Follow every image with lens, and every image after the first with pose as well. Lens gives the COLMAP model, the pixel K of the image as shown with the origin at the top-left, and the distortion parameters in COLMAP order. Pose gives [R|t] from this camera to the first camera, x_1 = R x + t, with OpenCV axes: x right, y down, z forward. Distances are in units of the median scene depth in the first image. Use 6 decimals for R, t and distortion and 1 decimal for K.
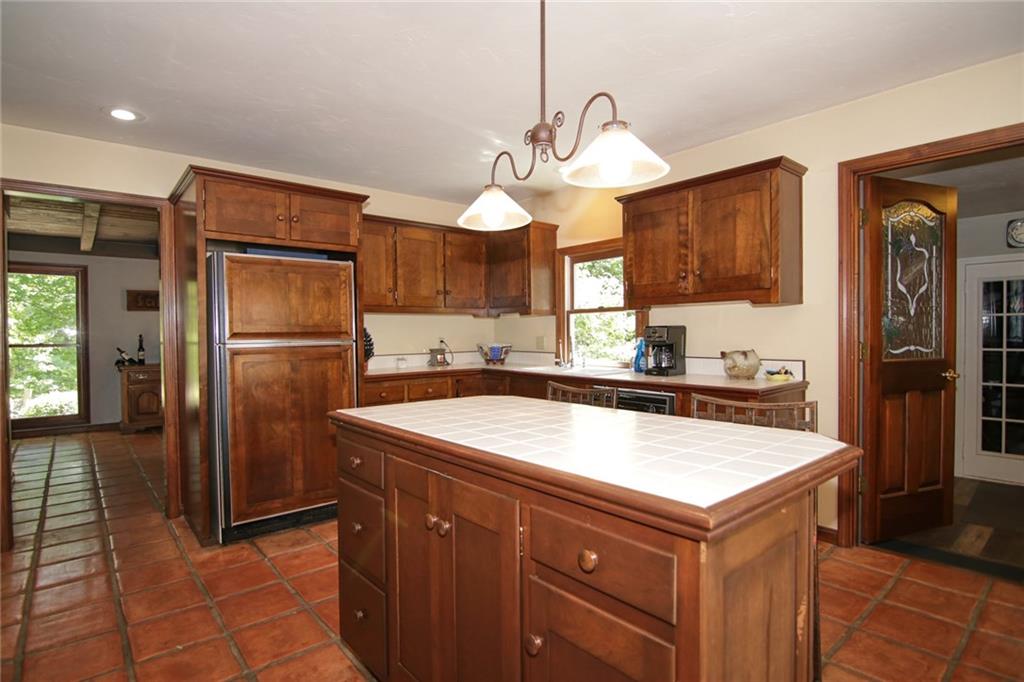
lens RADIAL K [[519.3, 0, 504.3], [0, 519.3, 337.3], [0, 0, 1]] dist [-0.001807, -0.013878]
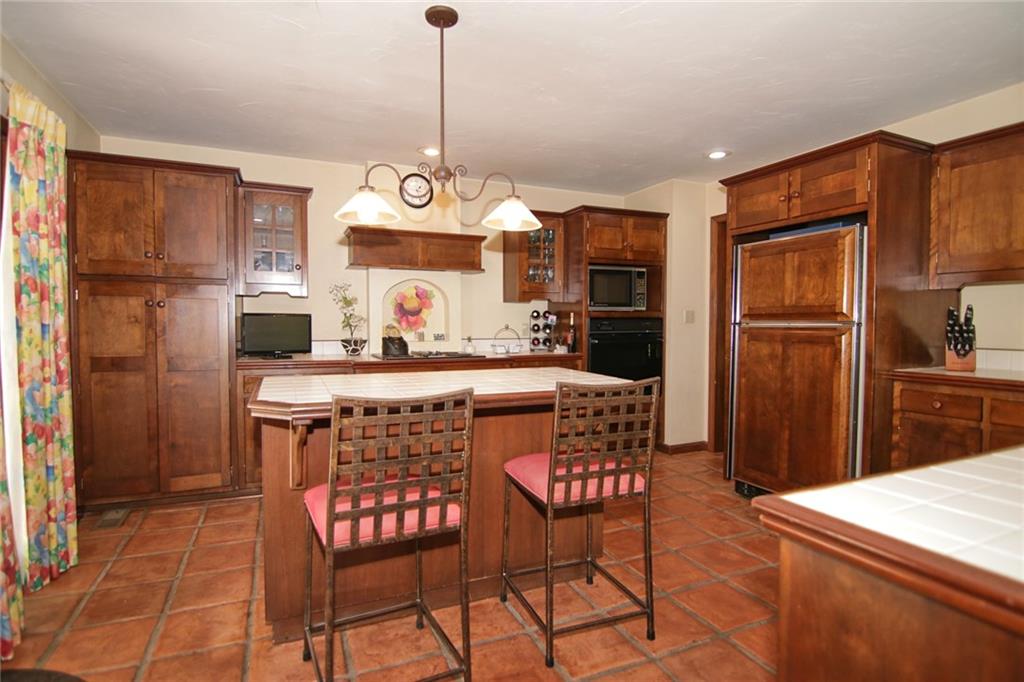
lens RADIAL K [[519.3, 0, 504.3], [0, 519.3, 337.3], [0, 0, 1]] dist [-0.001807, -0.013878]
pose [[-0.309468, 0.033002, -0.950337, 0.658521], [-0.009654, 0.999237, 0.037844, 0.003445], [0.950861, 0.020886, -0.308914, 0.765686]]
